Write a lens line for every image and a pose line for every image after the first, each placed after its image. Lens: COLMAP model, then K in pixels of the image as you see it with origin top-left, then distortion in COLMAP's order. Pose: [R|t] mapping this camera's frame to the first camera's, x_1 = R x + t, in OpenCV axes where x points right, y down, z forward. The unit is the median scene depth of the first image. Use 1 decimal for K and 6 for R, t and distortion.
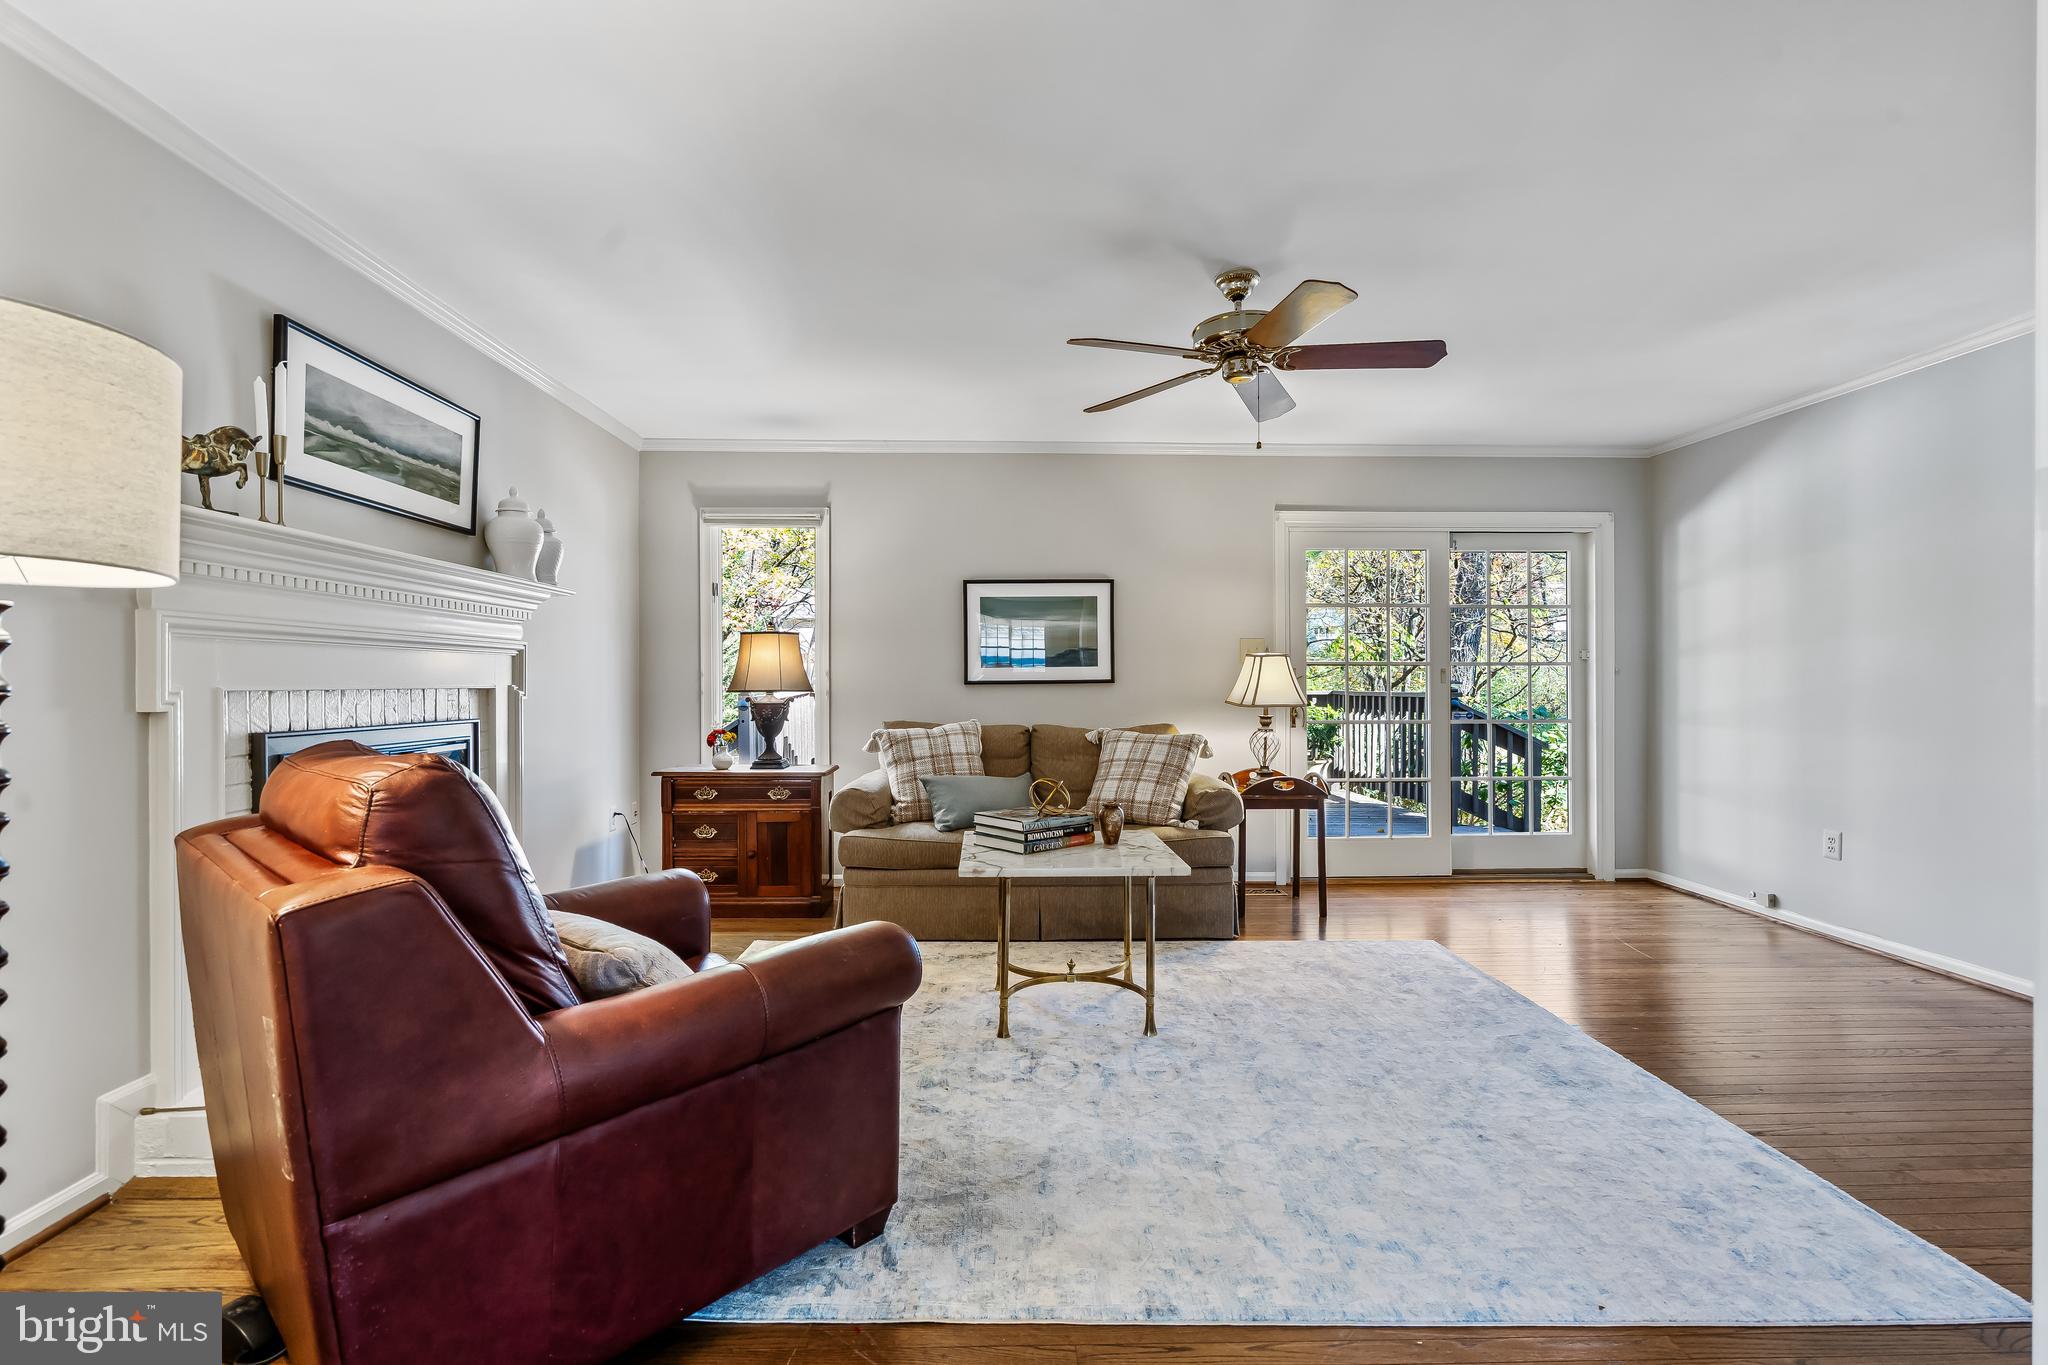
lens RADIAL K [[933.3, 0, 1012.8], [0, 933.3, 685.7], [0, 0, 1]] dist [-0.010145, 0.002767]
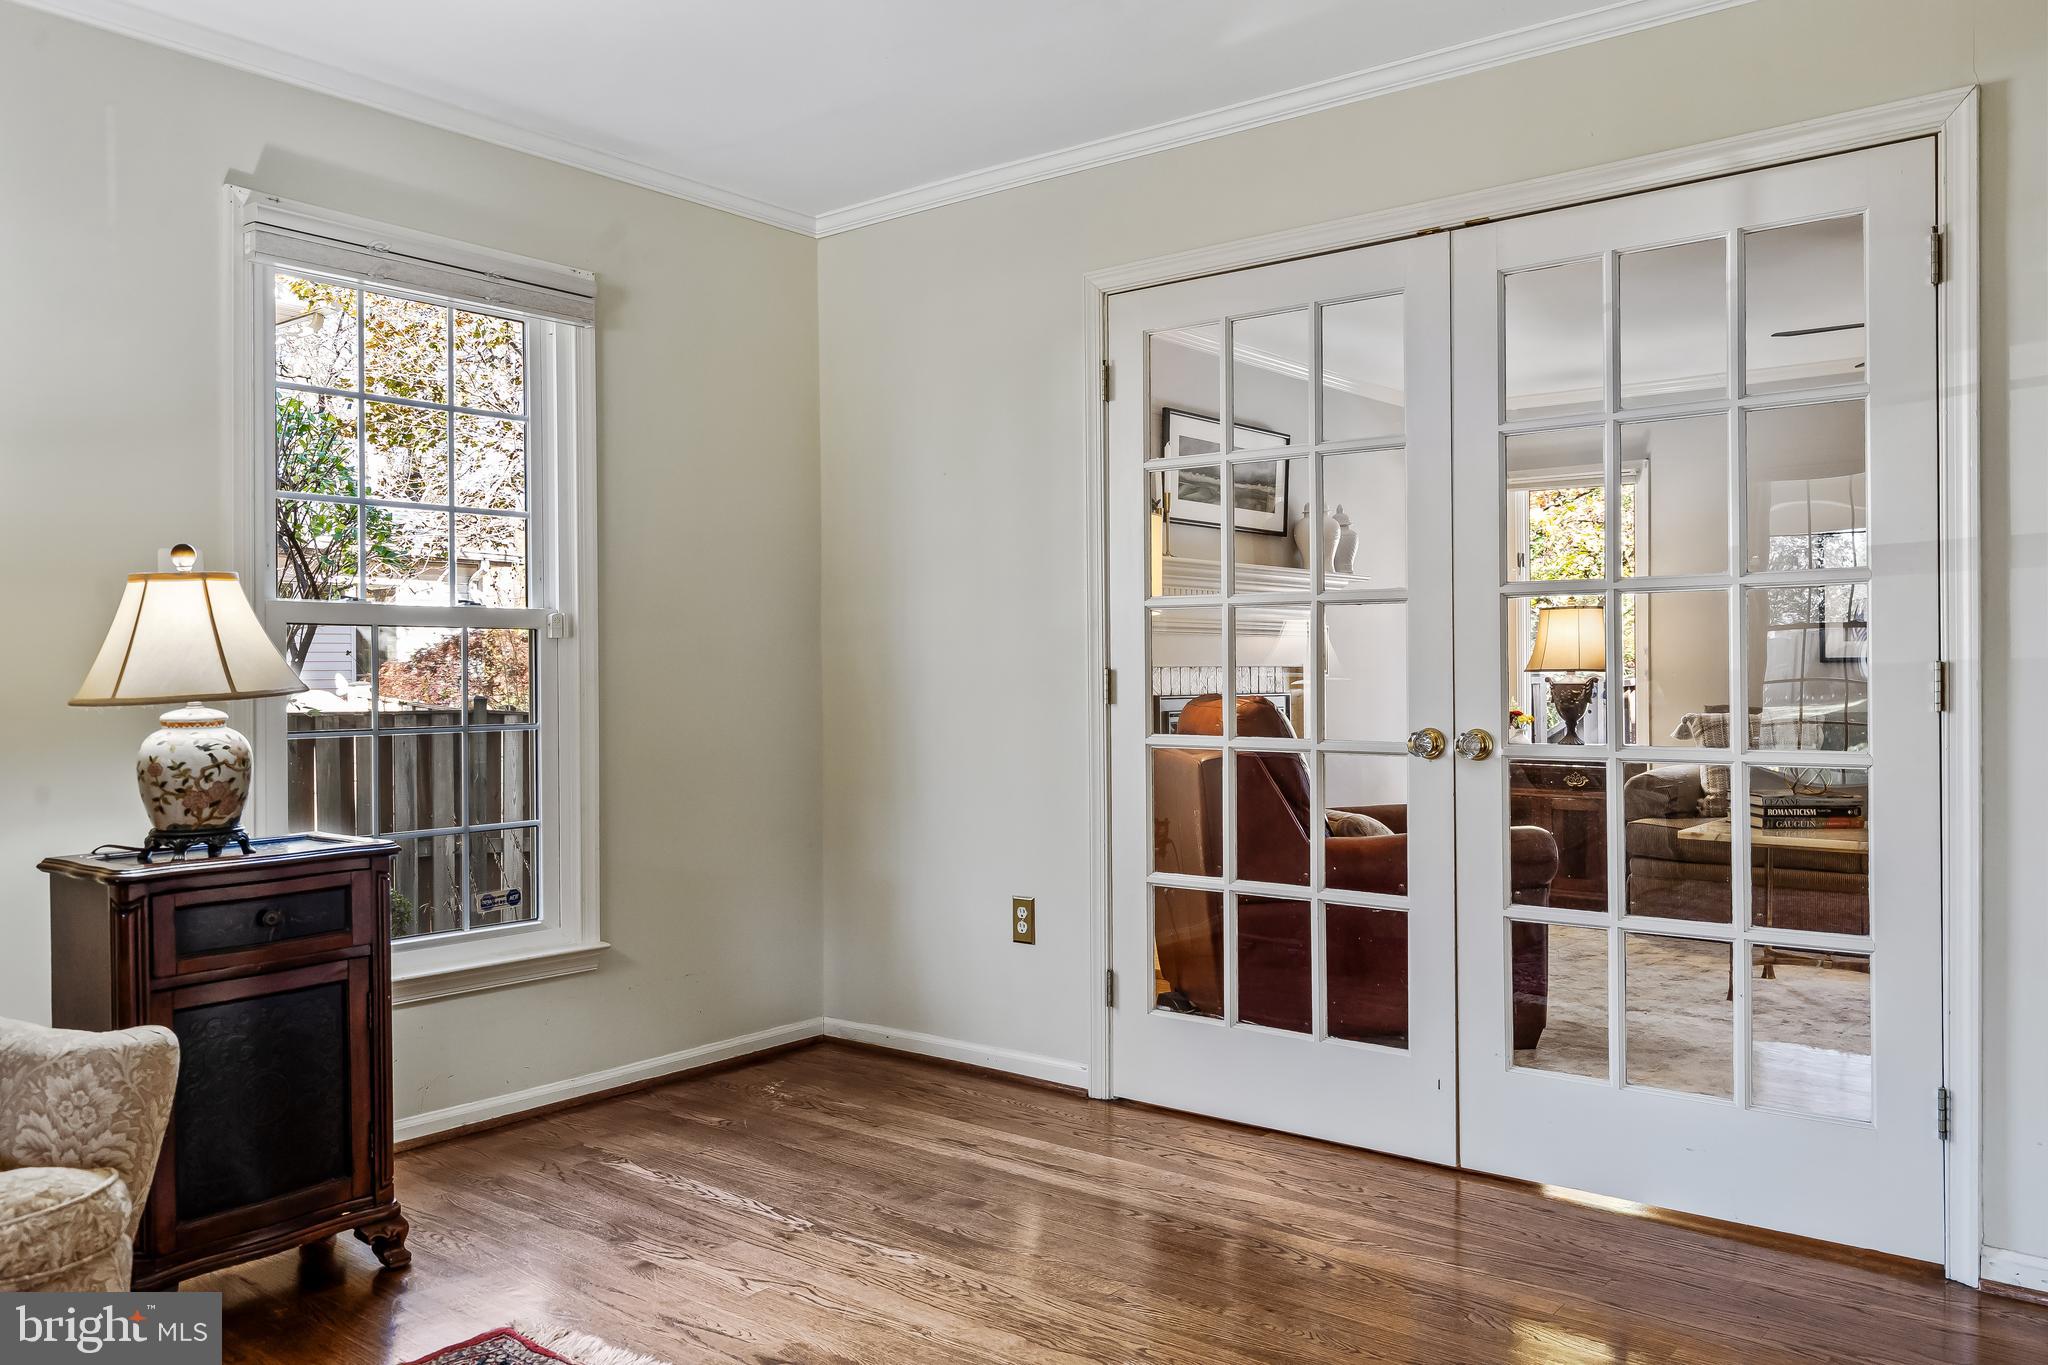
lens RADIAL K [[1591.9, 0, 1018.8], [0, 1591.9, 680.7], [0, 0, 1]] dist [0.007339, -0.008406]
pose [[0.765690, 0.002463, -0.643205, 0.492196], [0.001029, 0.999987, 0.005055, 0.011038], [0.643209, -0.004532, 0.765677, -0.817467]]
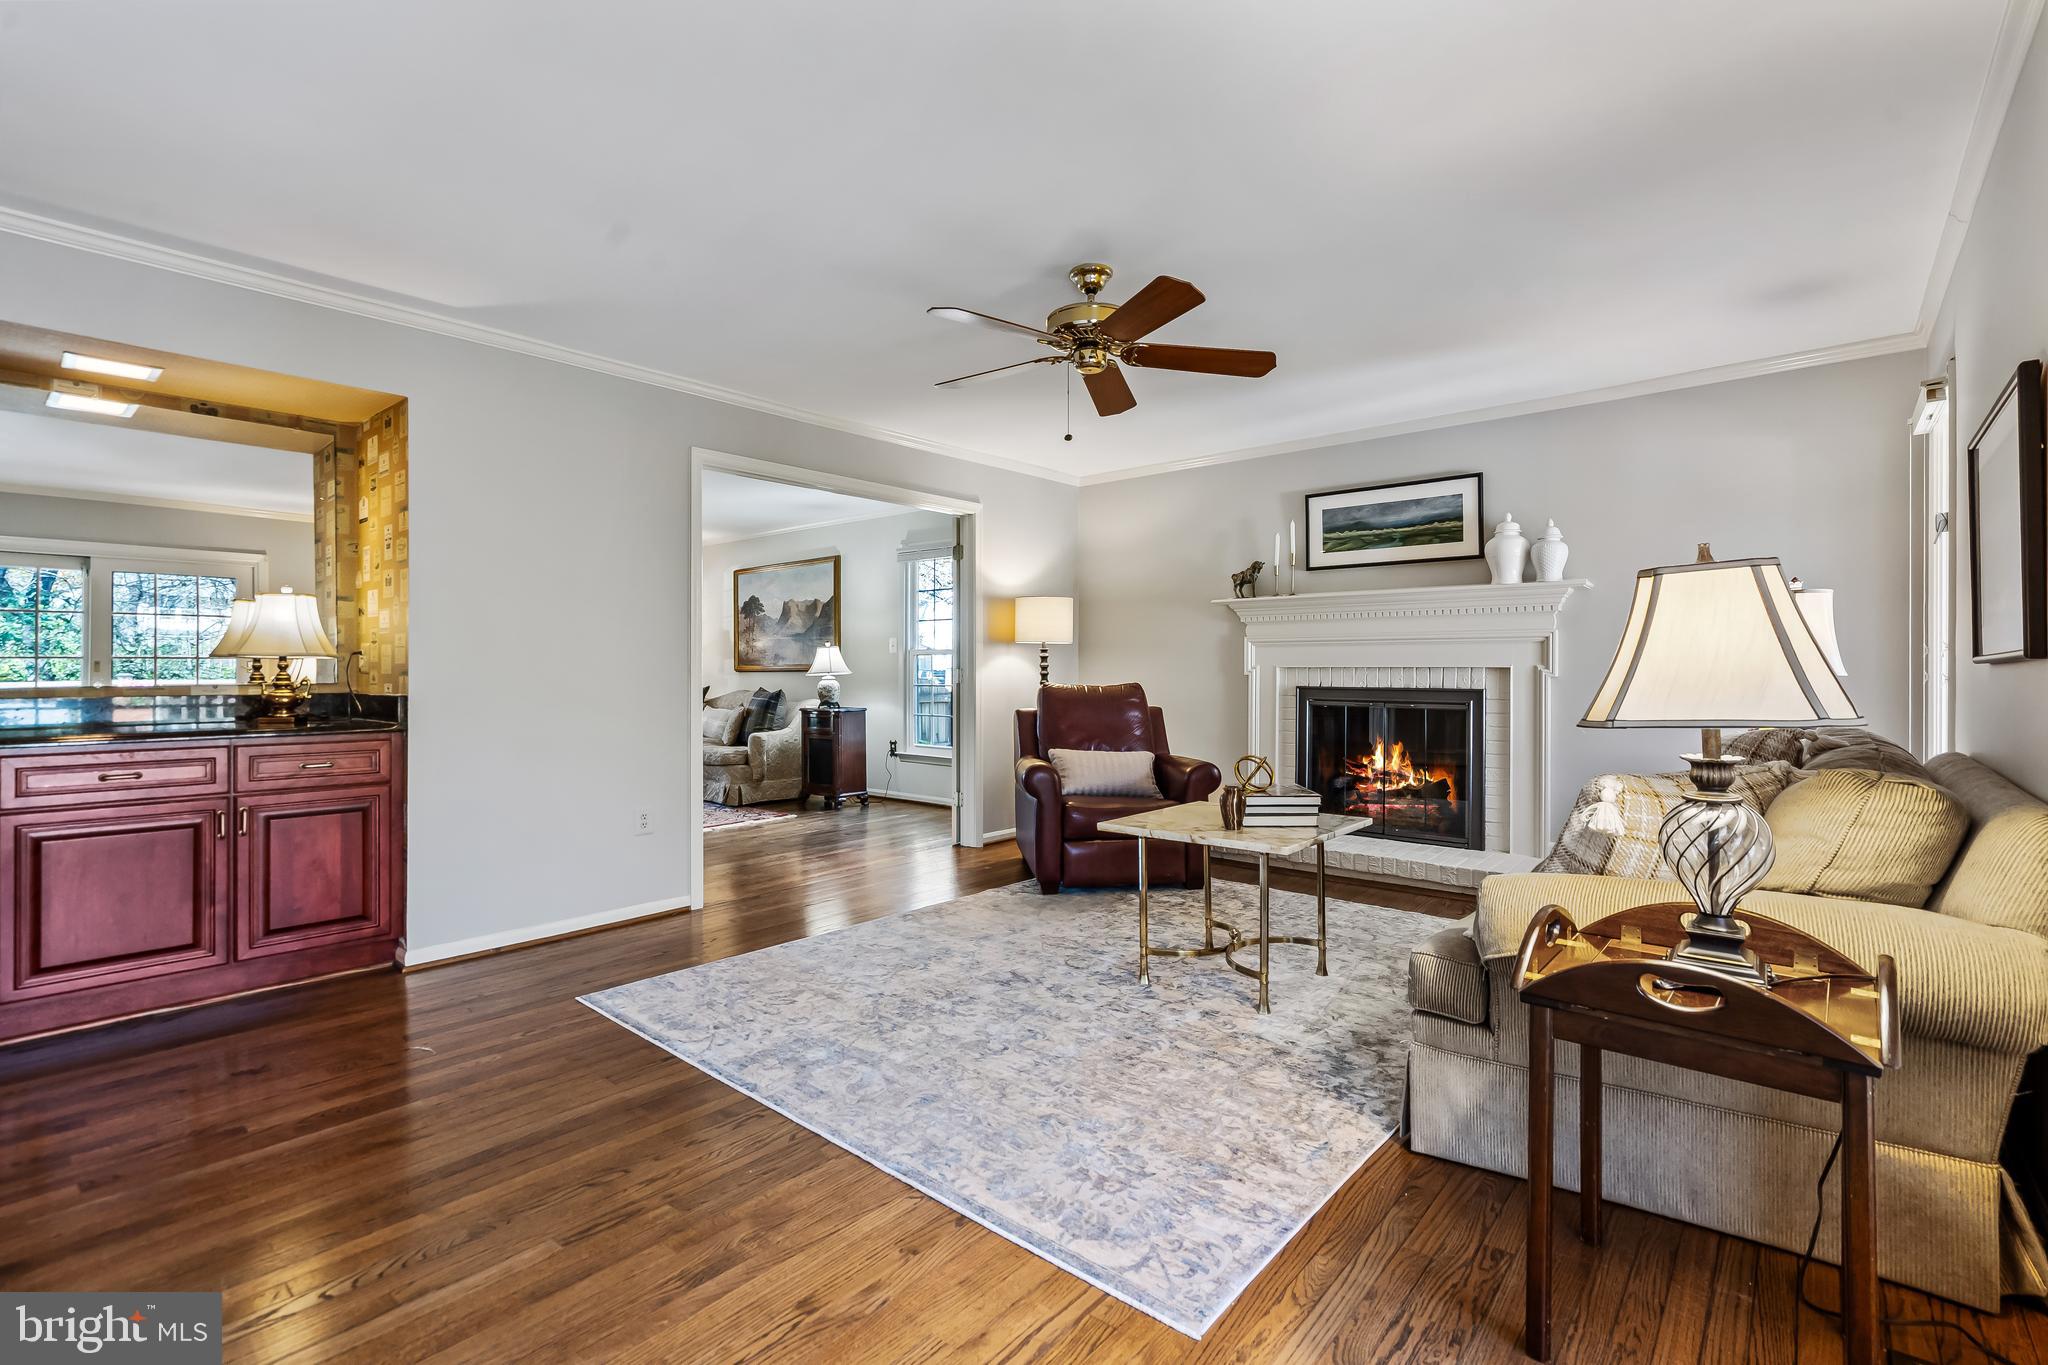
lens RADIAL K [[933.3, 0, 1030.9], [0, 933.3, 666.2], [0, 0, 1]] dist [-0.010145, 0.002767]
pose [[-0.669962, 0.002997, -0.742390, 0.995381], [-0.000276, 0.999991, 0.004286, -0.003763], [0.742396, 0.003077, -0.669955, 1.545889]]
